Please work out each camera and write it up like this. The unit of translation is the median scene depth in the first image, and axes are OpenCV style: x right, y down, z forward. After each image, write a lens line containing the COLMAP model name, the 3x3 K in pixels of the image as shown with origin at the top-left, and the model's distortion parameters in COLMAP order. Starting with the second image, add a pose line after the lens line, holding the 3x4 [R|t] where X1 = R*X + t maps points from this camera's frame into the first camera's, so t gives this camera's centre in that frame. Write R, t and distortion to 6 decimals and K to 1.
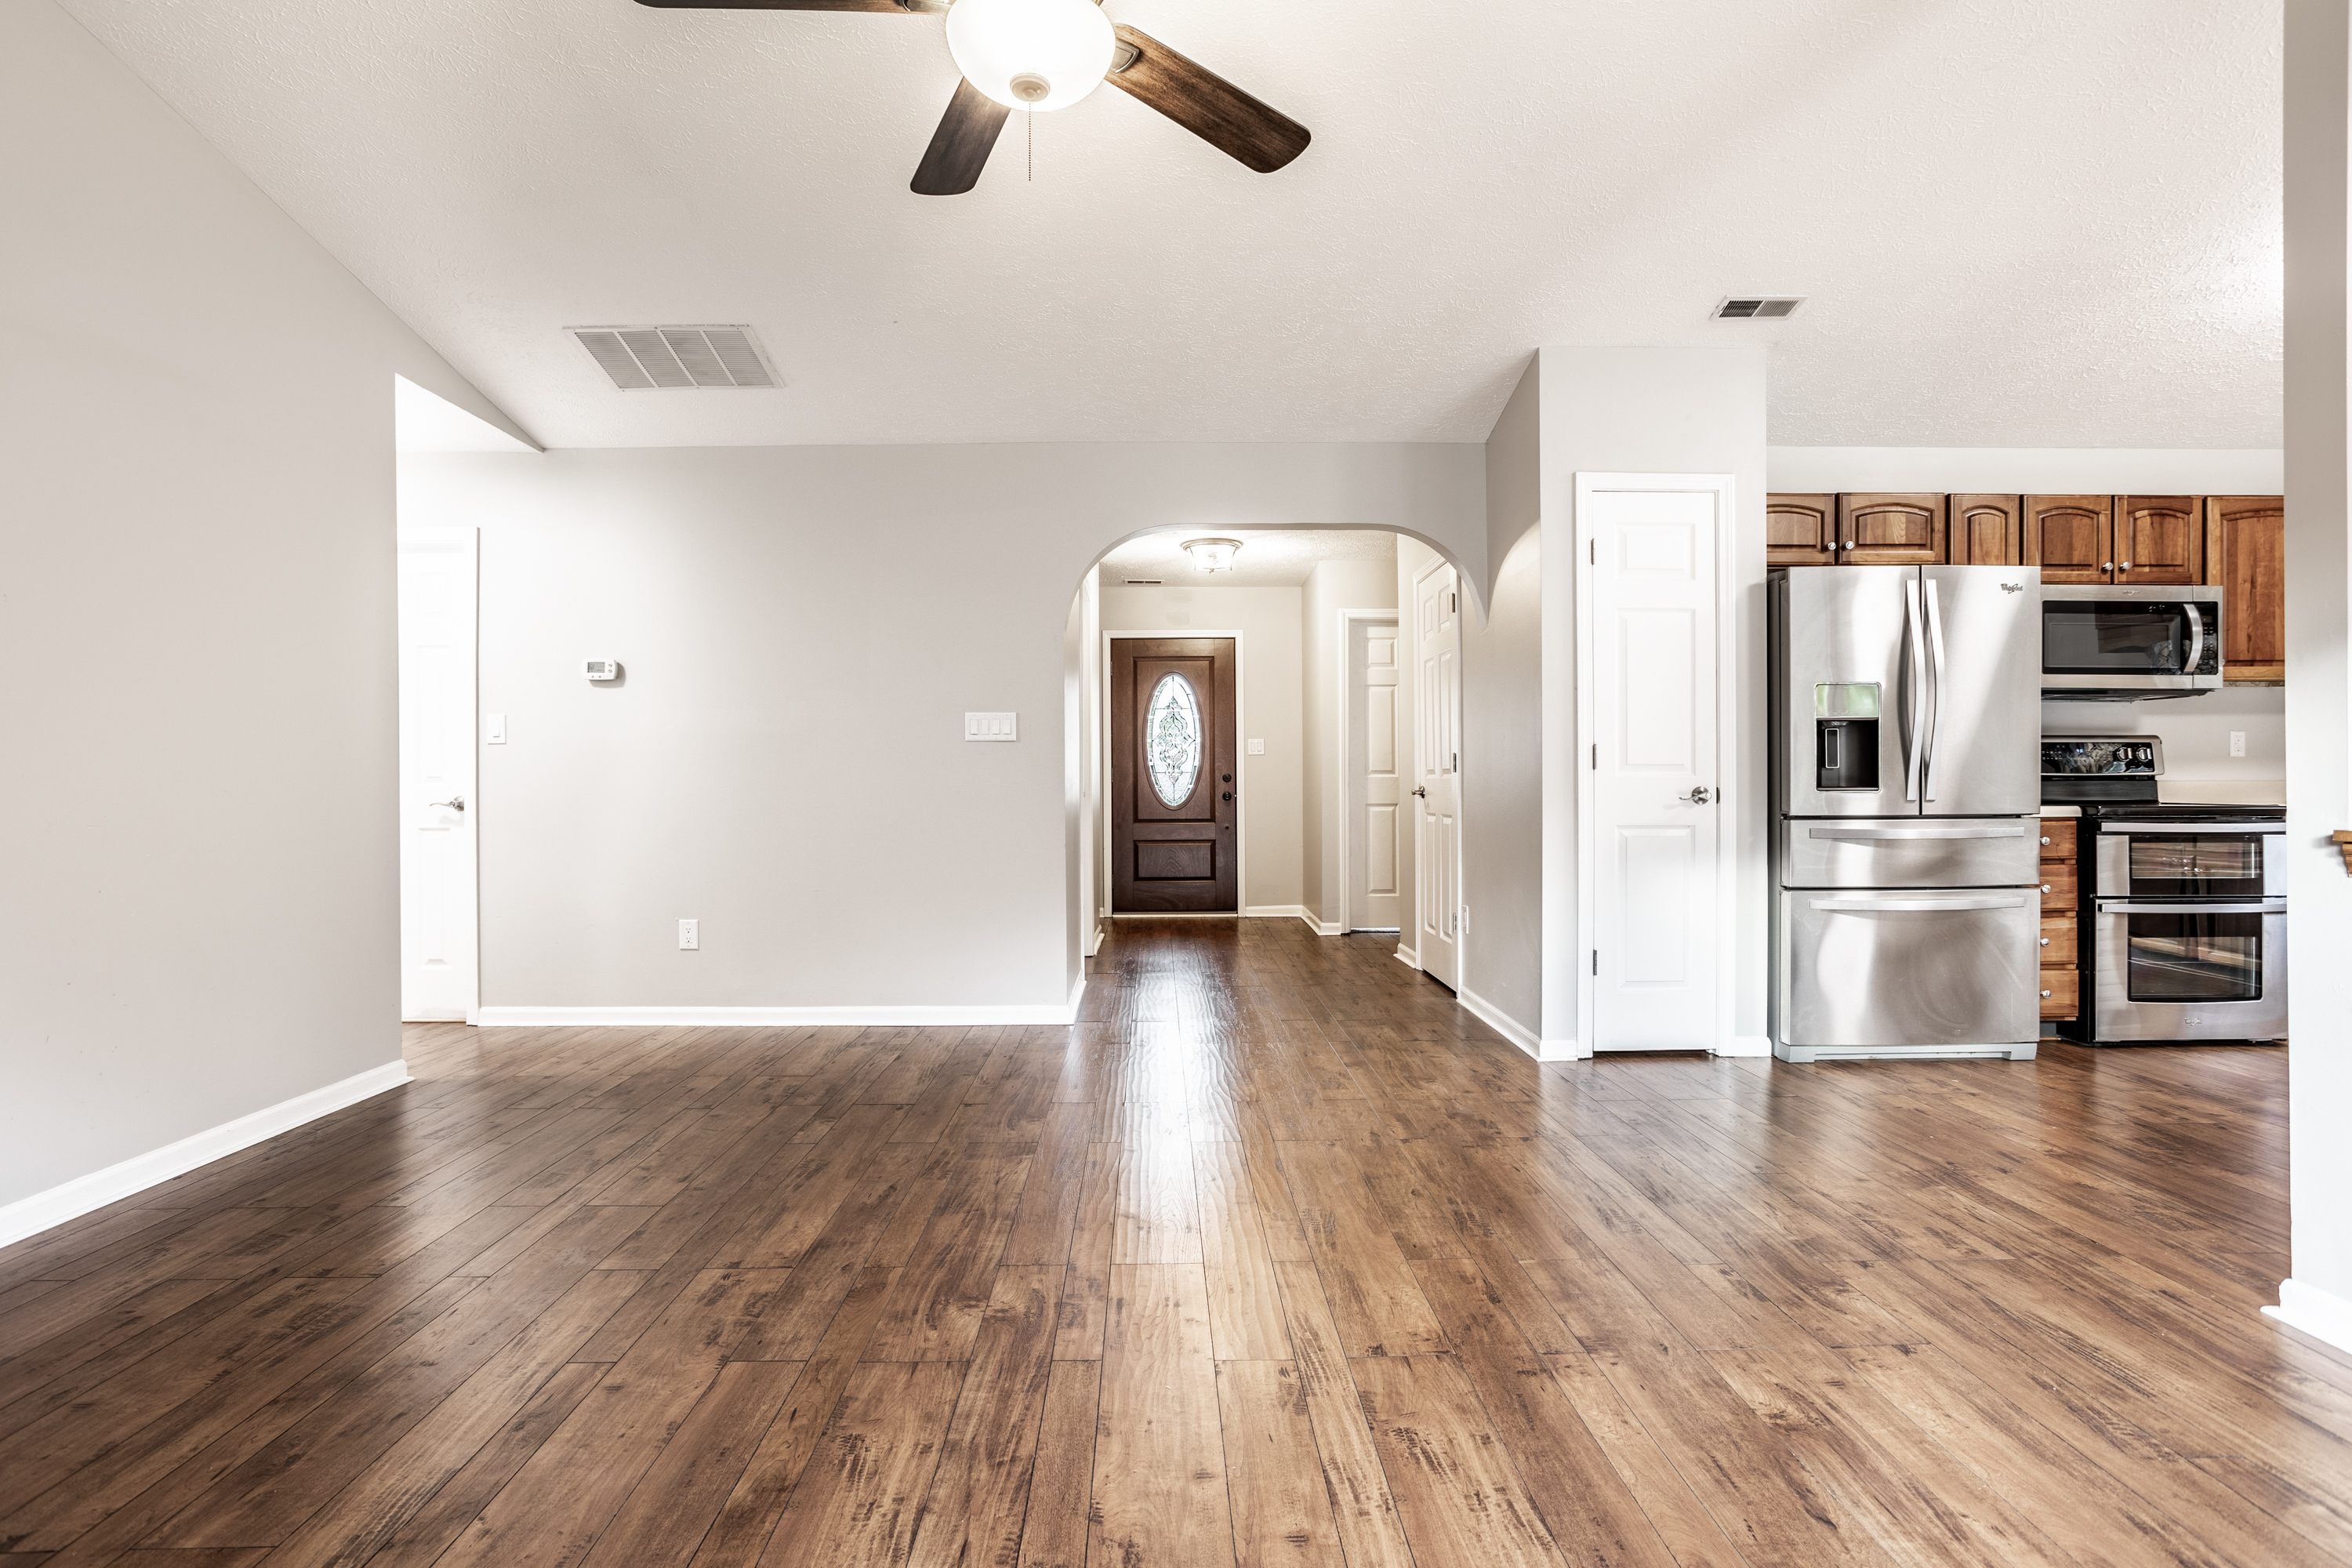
lens RADIAL K [[1153.5, 0, 1183.0], [0, 1153.5, 784.0], [0, 0, 1]] dist [-0.069648, 0.040436]
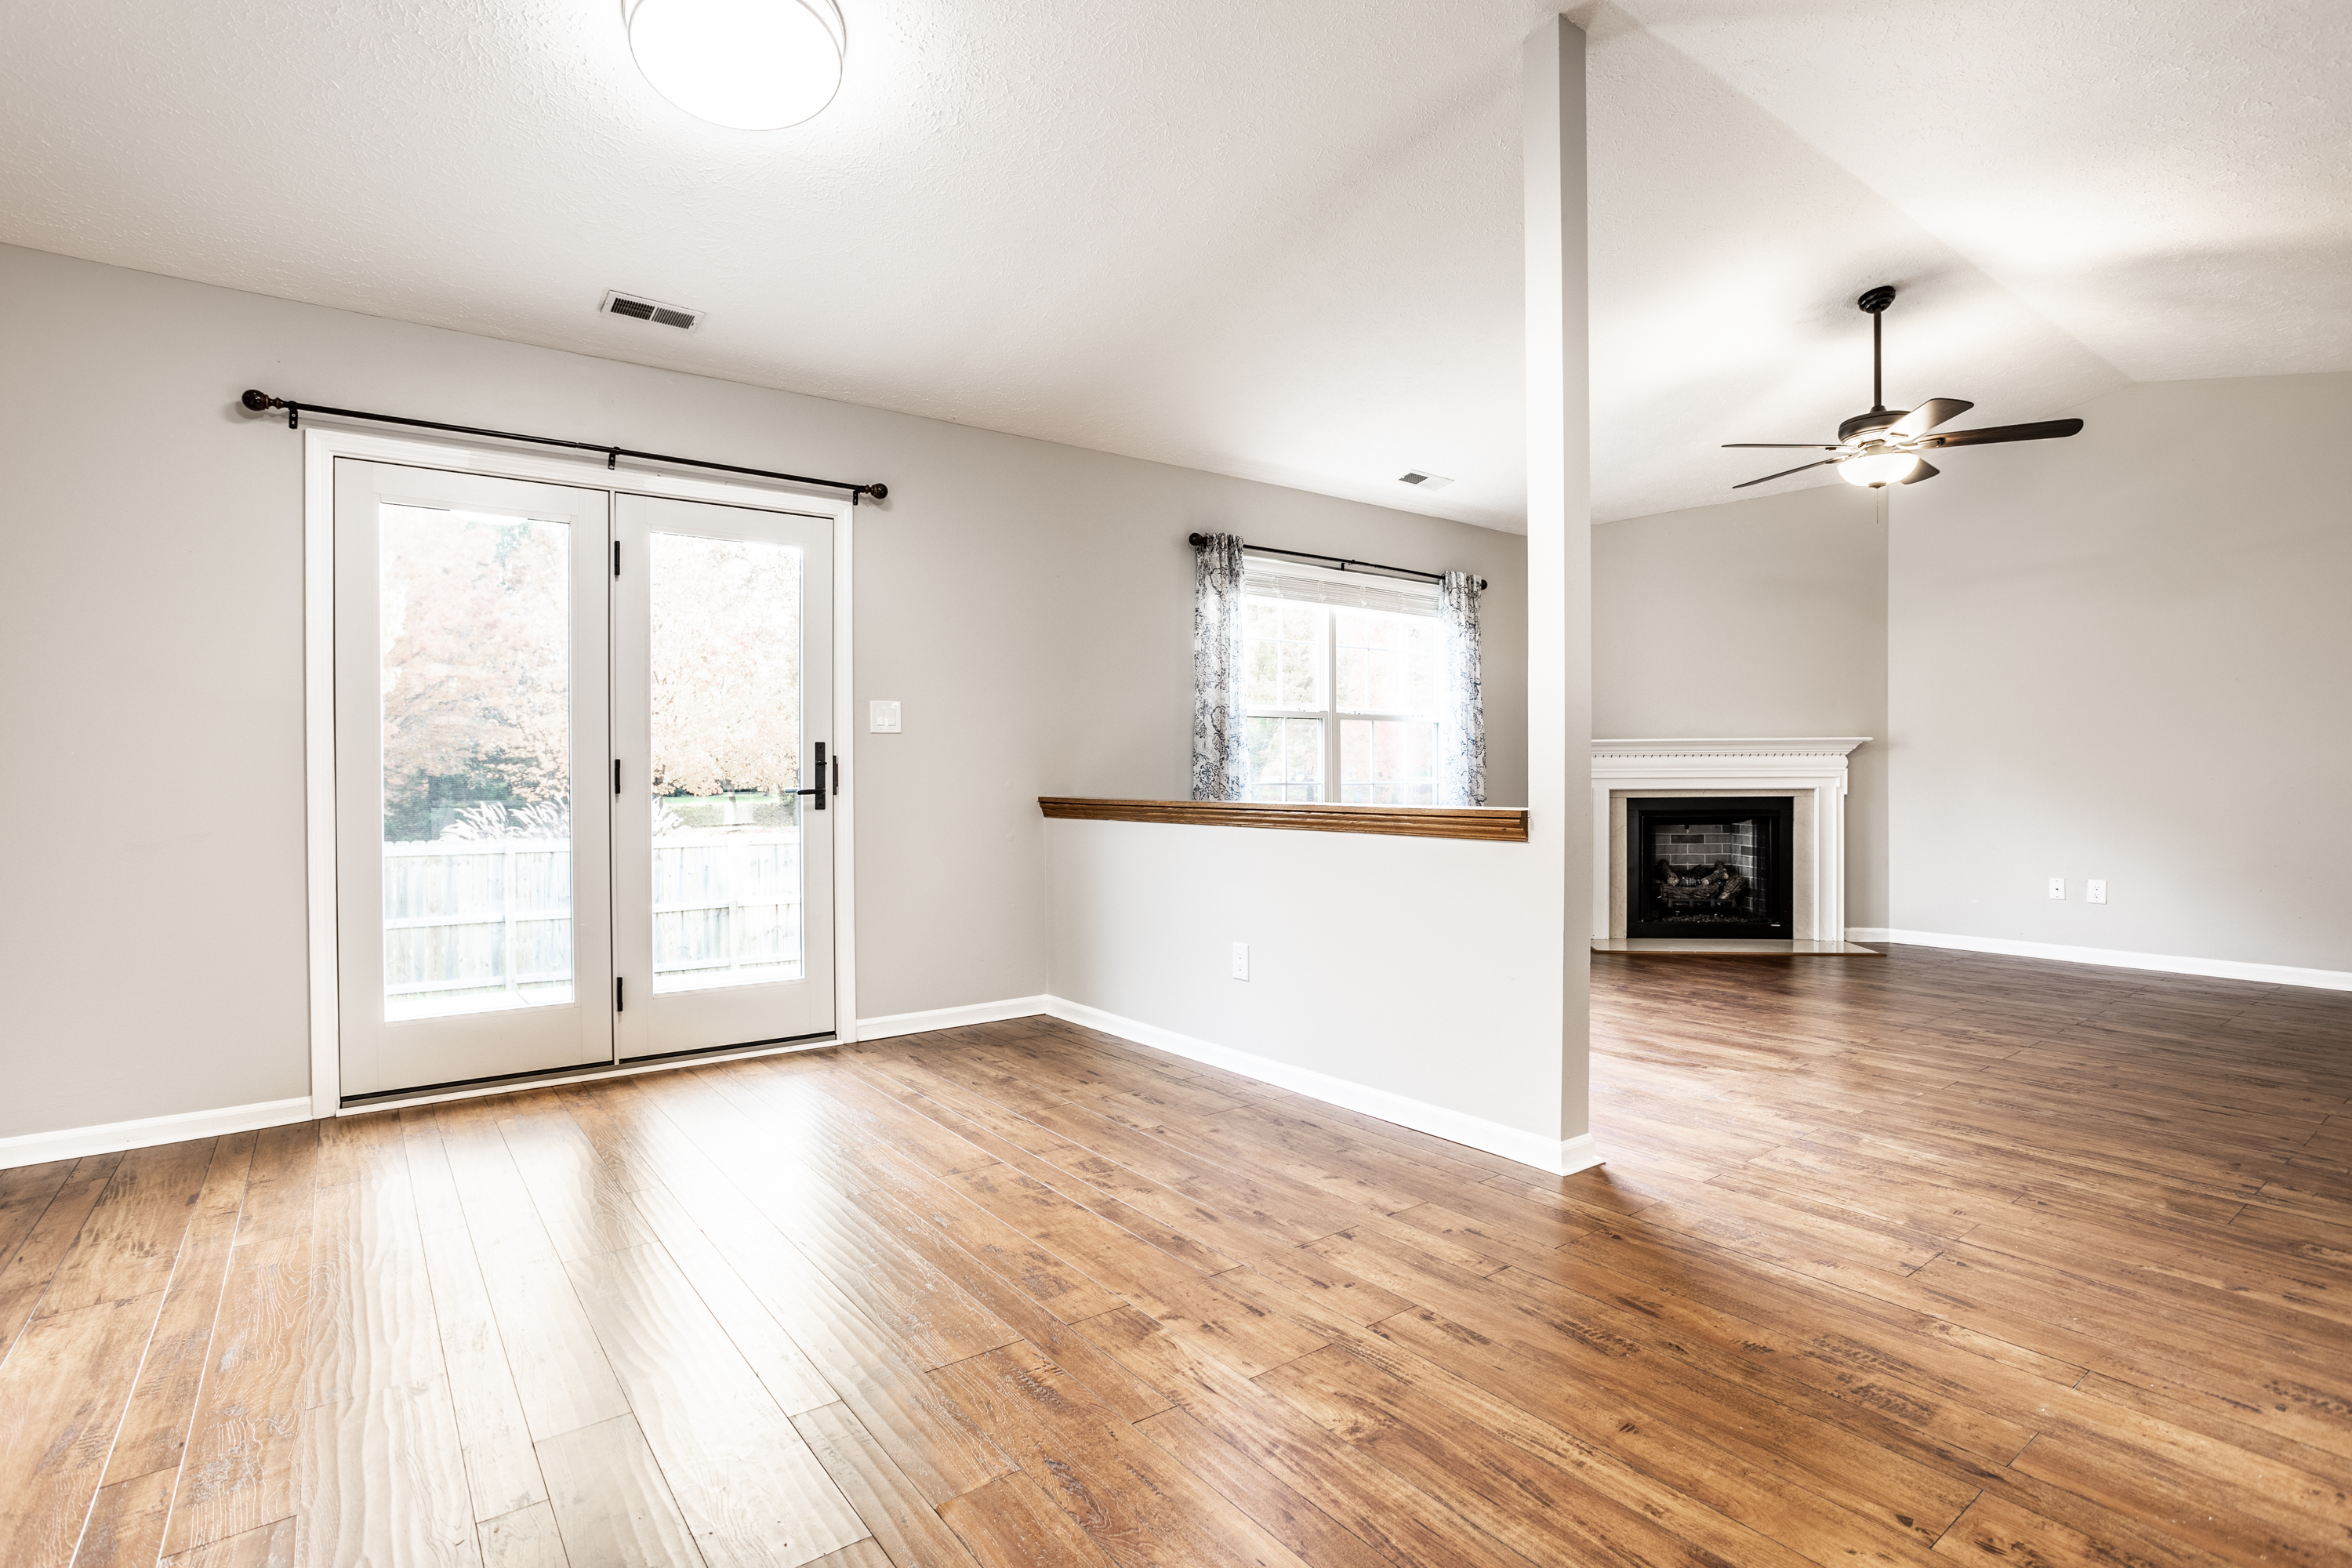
lens RADIAL K [[1142.5, 0, 1170.2], [0, 1142.5, 778.9], [0, 0, 1]] dist [-0.062586, 0.034479]
pose [[-0.815426, 0.014592, -0.578677, 1.110473], [0.007705, 0.999867, 0.014355, -0.012153], [0.578810, 0.007247, -0.815430, 0.920647]]
